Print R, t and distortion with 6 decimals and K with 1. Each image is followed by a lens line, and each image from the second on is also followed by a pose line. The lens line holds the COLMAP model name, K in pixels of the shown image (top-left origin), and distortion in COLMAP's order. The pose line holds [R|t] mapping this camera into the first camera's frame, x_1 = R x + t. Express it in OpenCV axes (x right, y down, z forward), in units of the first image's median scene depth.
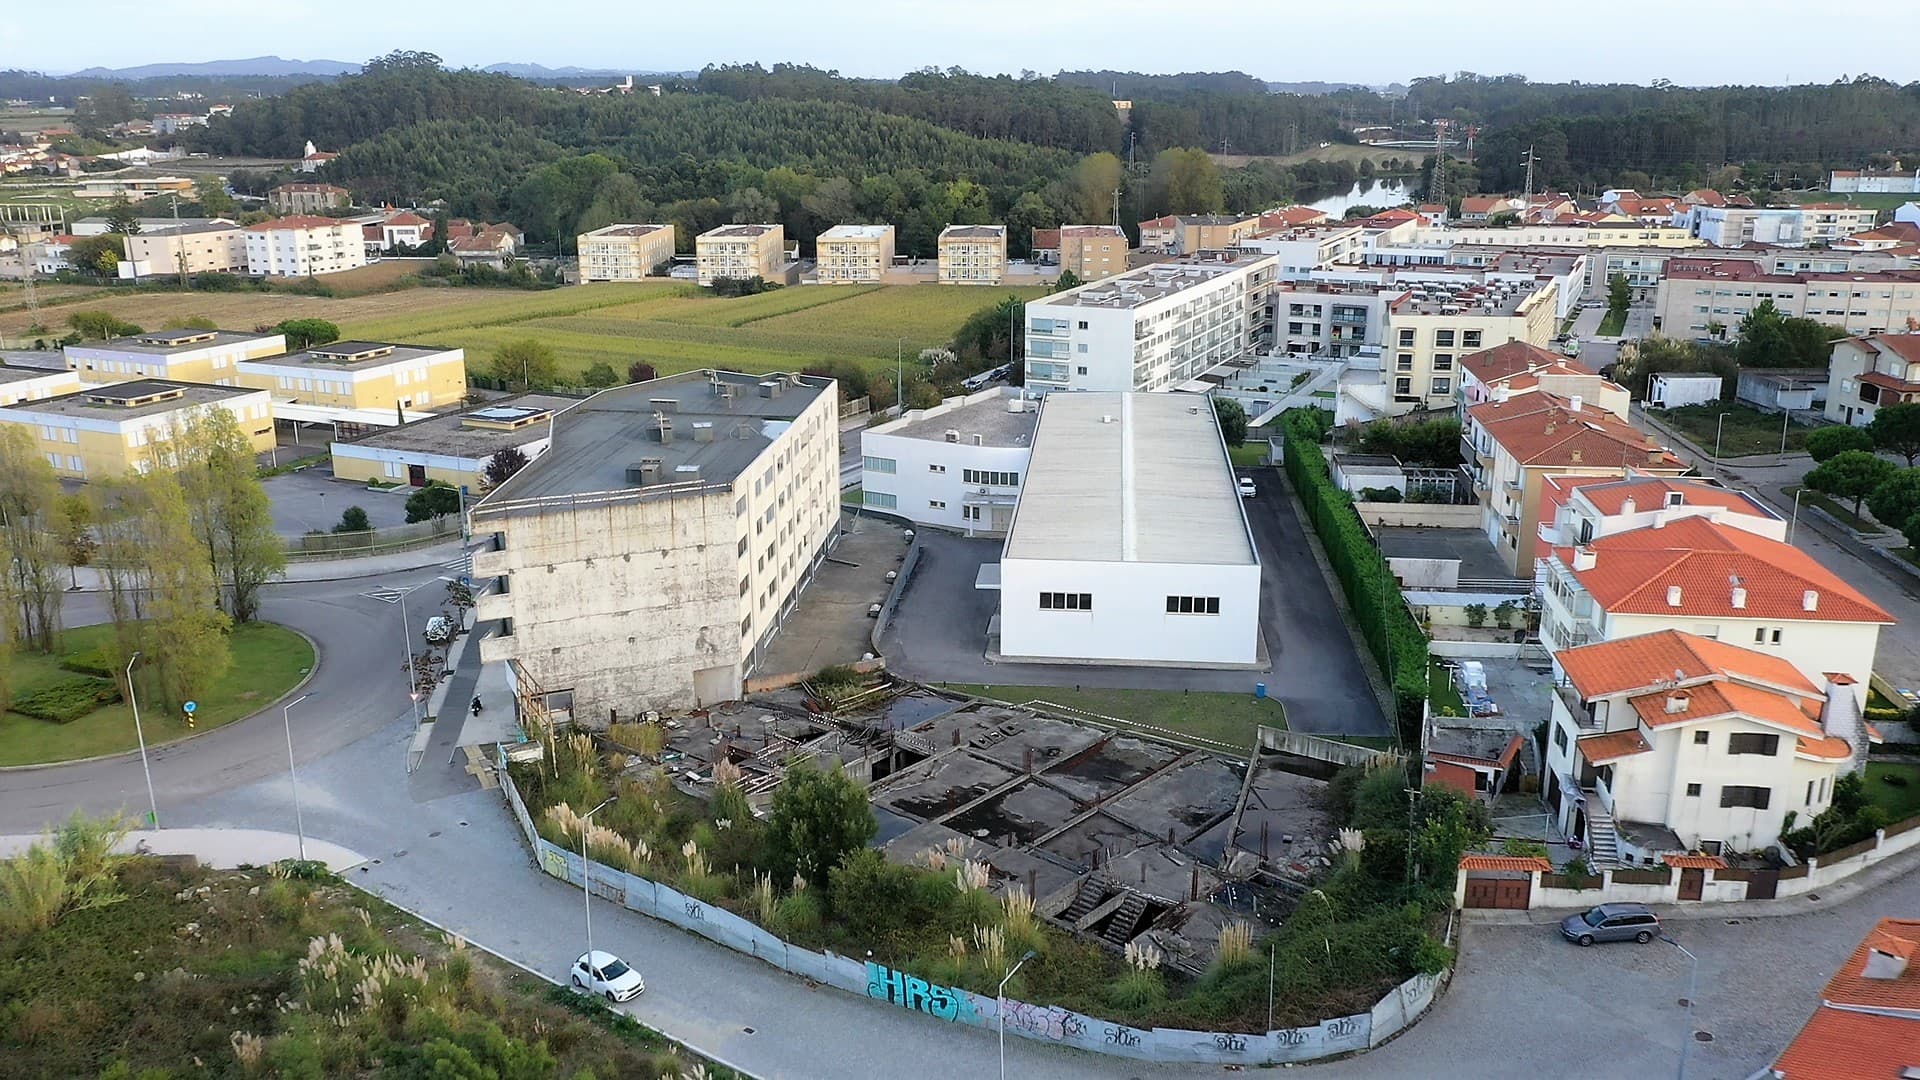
lens RADIAL K [[1536.6, 0, 955.4], [0, 1536.6, 547.5], [0, 0, 1]] dist [-0.014132, 0.008734]
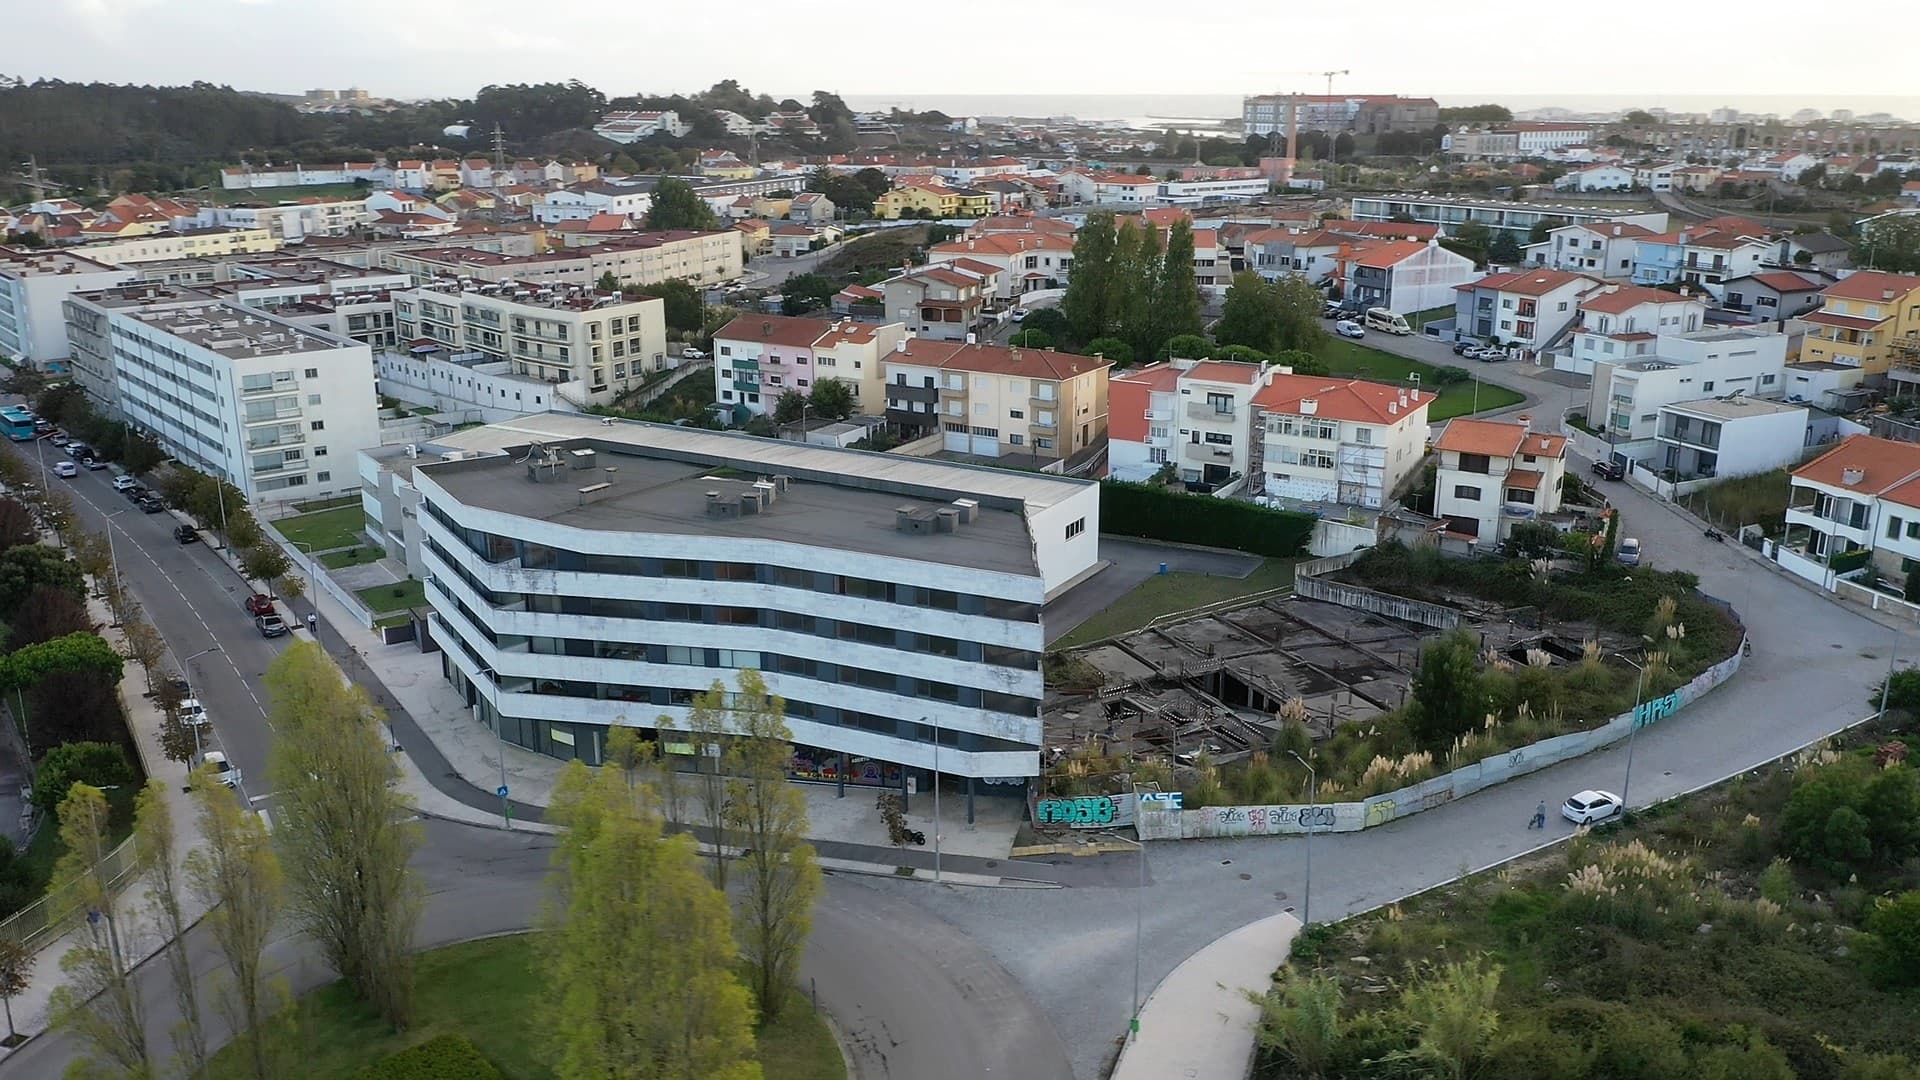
lens RADIAL K [[1536.6, 0, 961.1], [0, 1536.6, 533.3], [0, 0, 1]] dist [-0.014132, 0.008734]
pose [[0.405542, -0.251902, 0.878681, -0.655518], [0.259346, 0.953484, 0.153650, -0.116482], [-0.876513, 0.165571, 0.452008, 0.371509]]
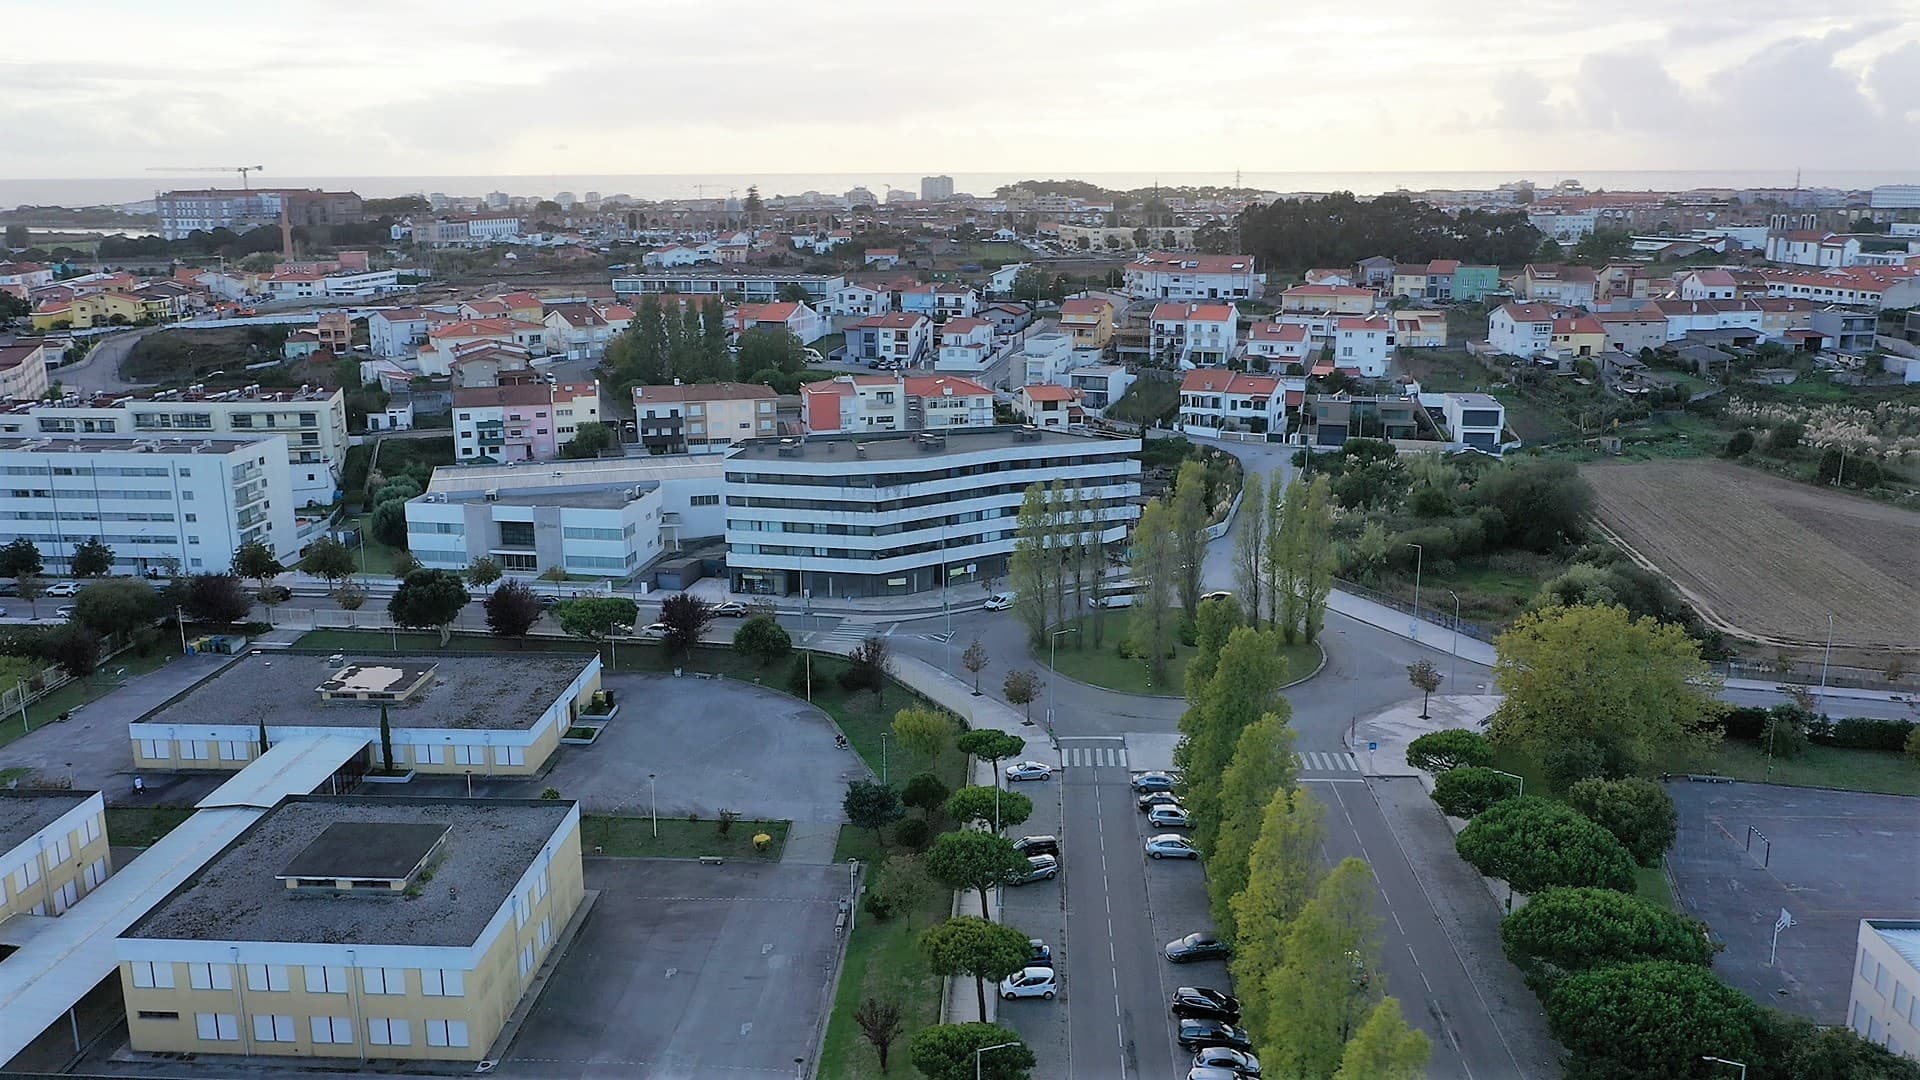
lens RADIAL K [[1536.6, 0, 956.0], [0, 1536.6, 541.3], [0, 0, 1]] dist [-0.014132, 0.008734]
pose [[-0.361030, -0.216303, 0.907122, -1.222419], [0.269058, 0.907202, 0.323406, -0.362161], [-0.892897, 0.360828, -0.269329, 1.060474]]
